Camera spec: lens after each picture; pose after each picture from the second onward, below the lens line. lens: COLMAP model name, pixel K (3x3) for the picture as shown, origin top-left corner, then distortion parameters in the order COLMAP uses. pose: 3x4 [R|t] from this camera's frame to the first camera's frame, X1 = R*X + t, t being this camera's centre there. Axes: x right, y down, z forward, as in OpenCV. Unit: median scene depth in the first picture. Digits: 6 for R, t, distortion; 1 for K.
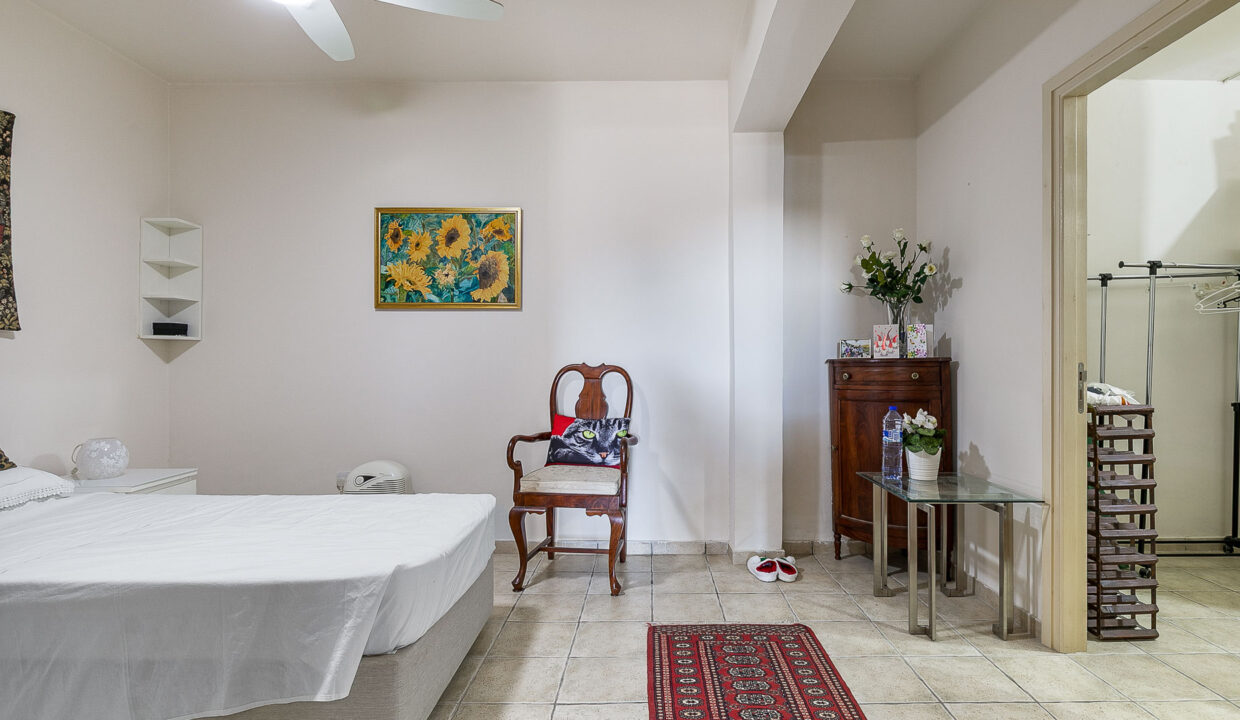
lens RADIAL K [[655.9, 0, 620.0], [0, 655.9, 360.0], [0, 0, 1]] dist [-0.001493, 0.001319]
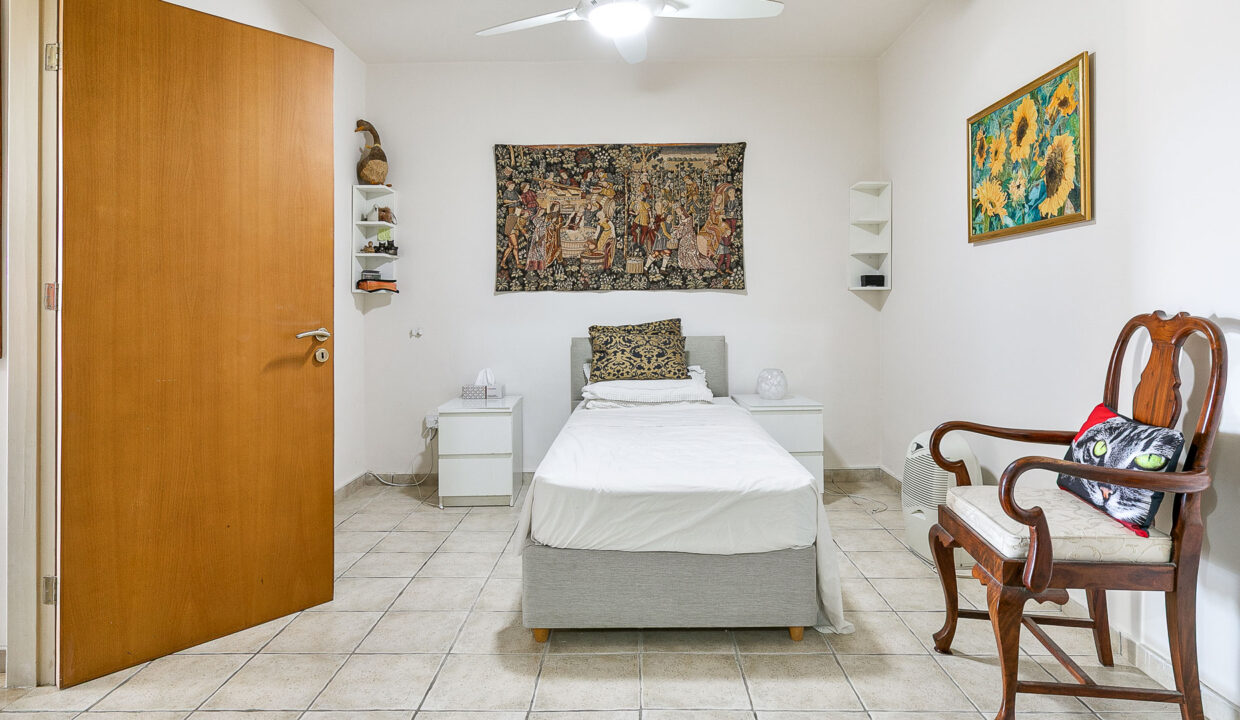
lens RADIAL K [[677.0, 0, 624.9], [0, 677.0, 301.5], [0, 0, 1]] dist [-0.007705, 0.002332]
pose [[-0.011492, -0.013239, -0.999846, 0.463435], [0.008308, 0.999877, -0.013335, 0.000193], [0.999899, -0.008460, -0.011381, 0.585400]]
